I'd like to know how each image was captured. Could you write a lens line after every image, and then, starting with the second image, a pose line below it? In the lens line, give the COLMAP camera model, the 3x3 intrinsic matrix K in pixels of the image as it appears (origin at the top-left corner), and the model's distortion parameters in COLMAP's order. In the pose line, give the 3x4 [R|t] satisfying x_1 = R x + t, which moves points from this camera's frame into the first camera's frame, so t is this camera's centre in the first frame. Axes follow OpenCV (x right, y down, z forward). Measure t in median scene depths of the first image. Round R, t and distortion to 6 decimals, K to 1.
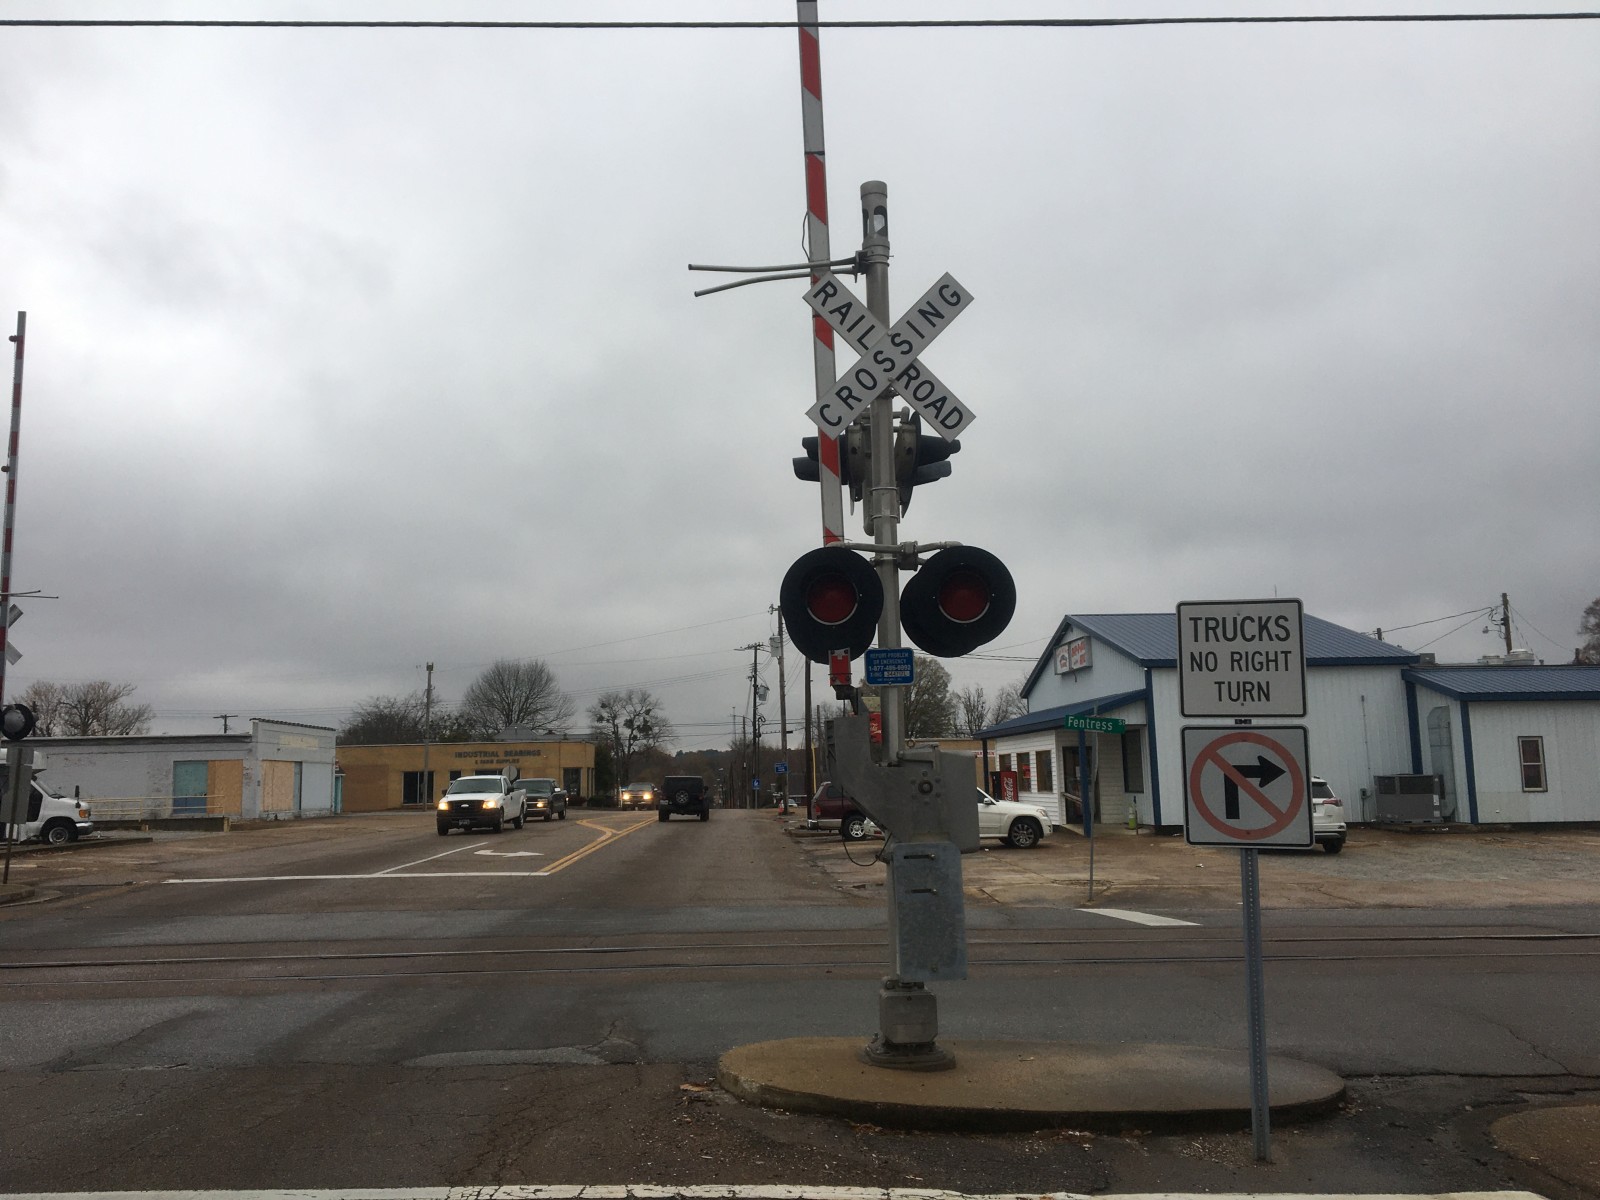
lens RADIAL K [[1379.4, 0, 803.8], [0, 1379.4, 607.9], [0, 0, 1]] dist [0.170164, -0.241960]
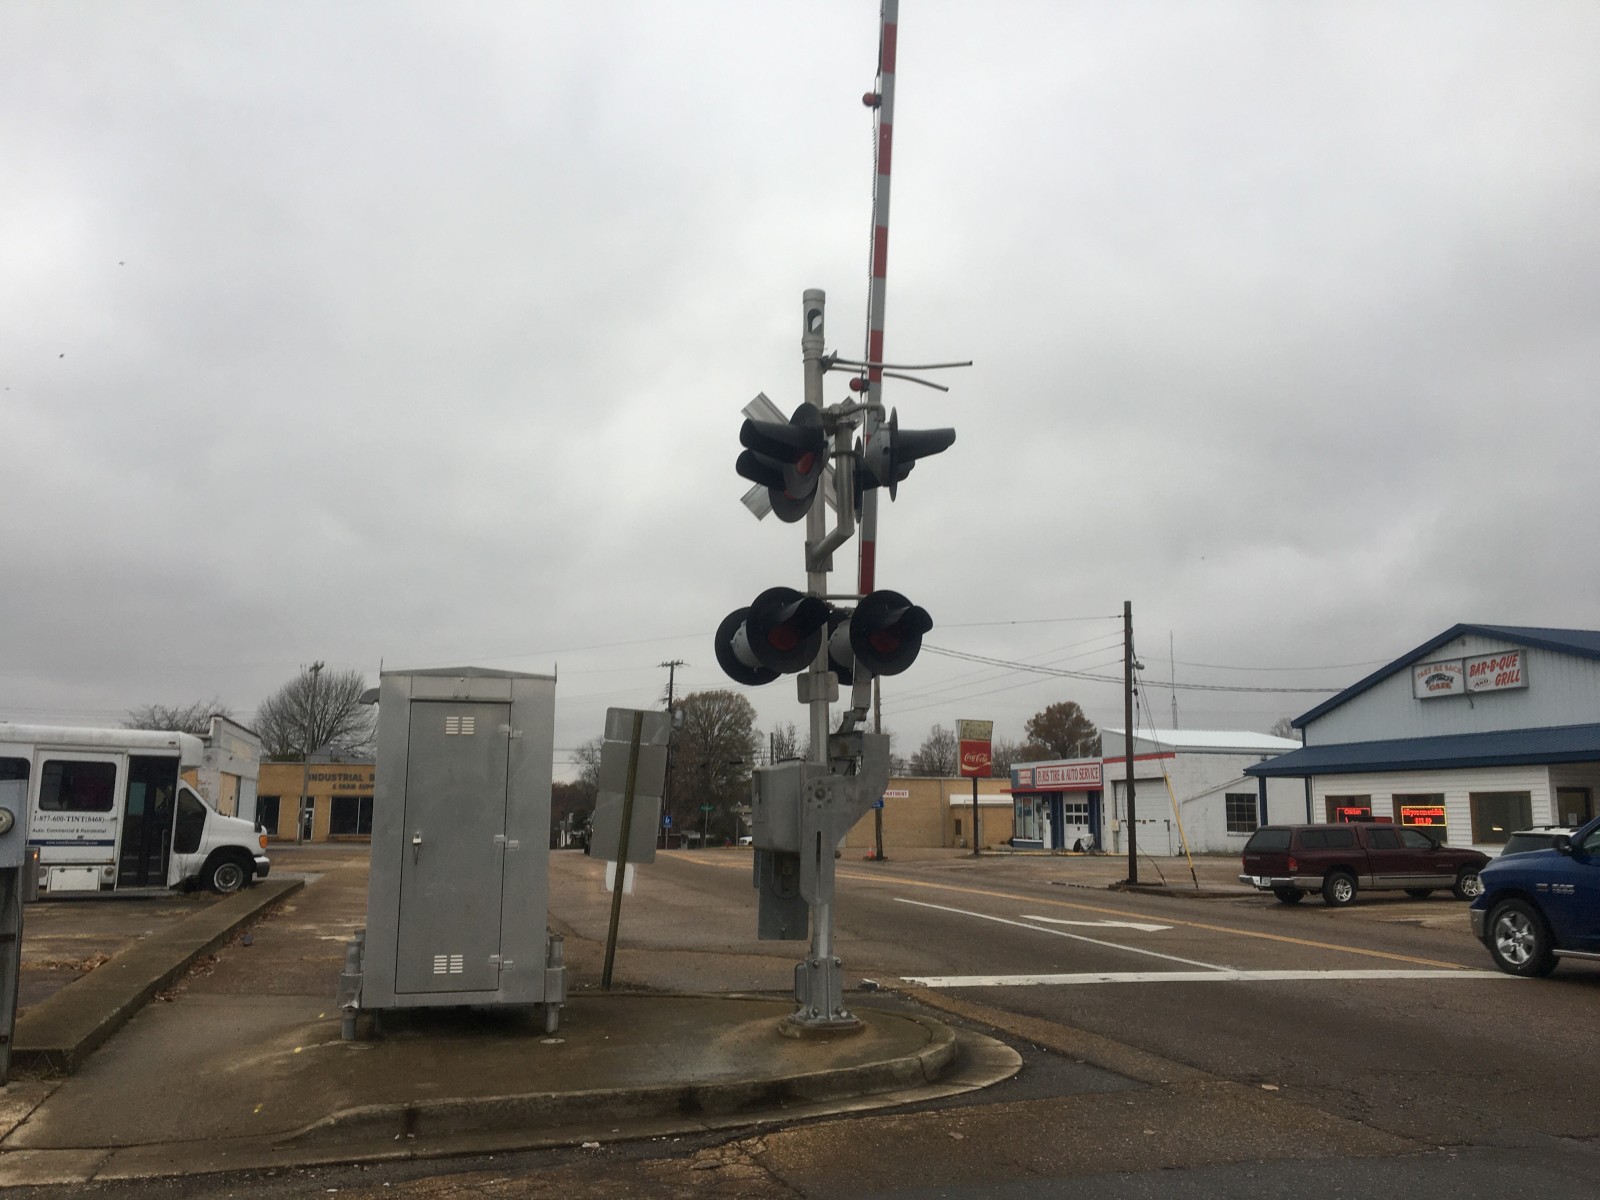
lens RADIAL K [[1343.6, 0, 774.1], [0, 1343.6, 588.2], [0, 0, 1]] dist [0.087418, -0.141643]
pose [[0.968967, 0.065768, 0.238281, -0.646226], [-0.054242, 0.997033, -0.054618, 0.082160], [-0.241166, 0.039998, 0.969659, 0.548065]]
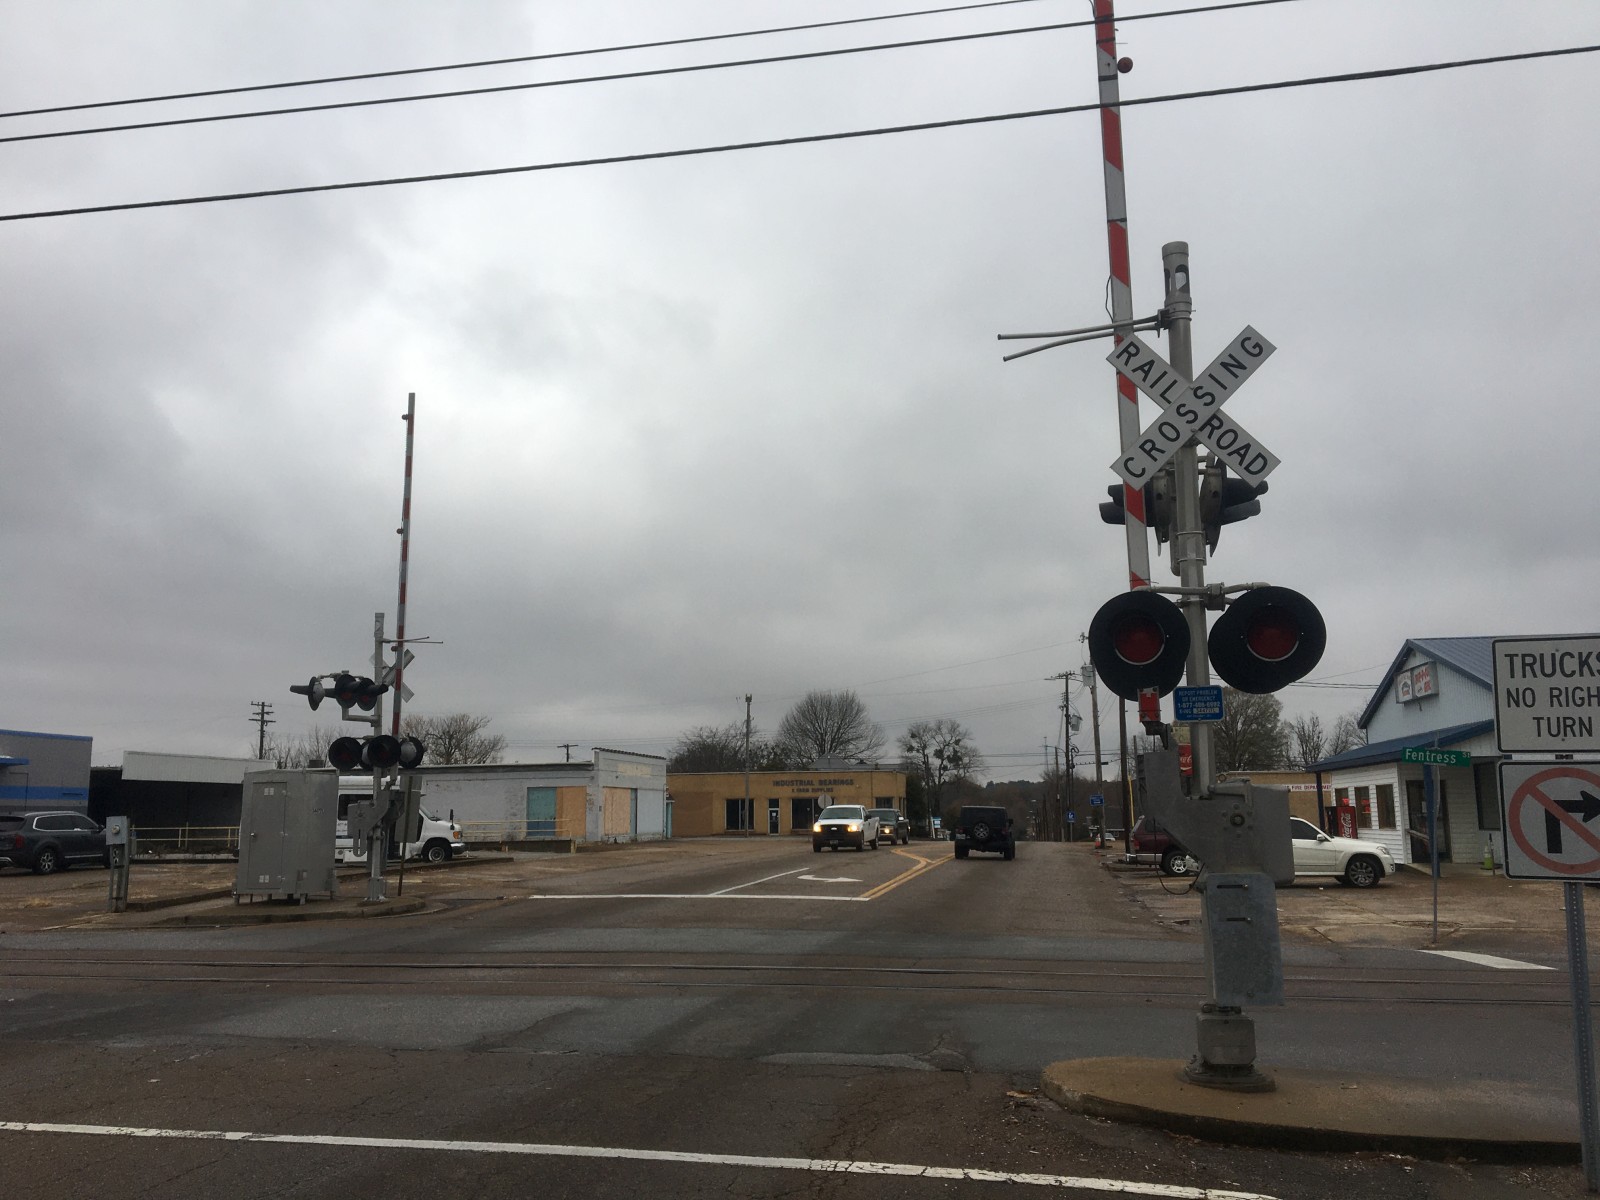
lens RADIAL K [[1402.9, 0, 819.2], [0, 1402.9, 629.4], [0, 0, 1]] dist [0.170443, -0.294524]
pose [[0.978250, -0.019289, -0.206530, 0.001651], [0.018355, 0.999811, -0.006434, -0.004407], [0.206616, 0.002503, 0.978419, -0.039558]]
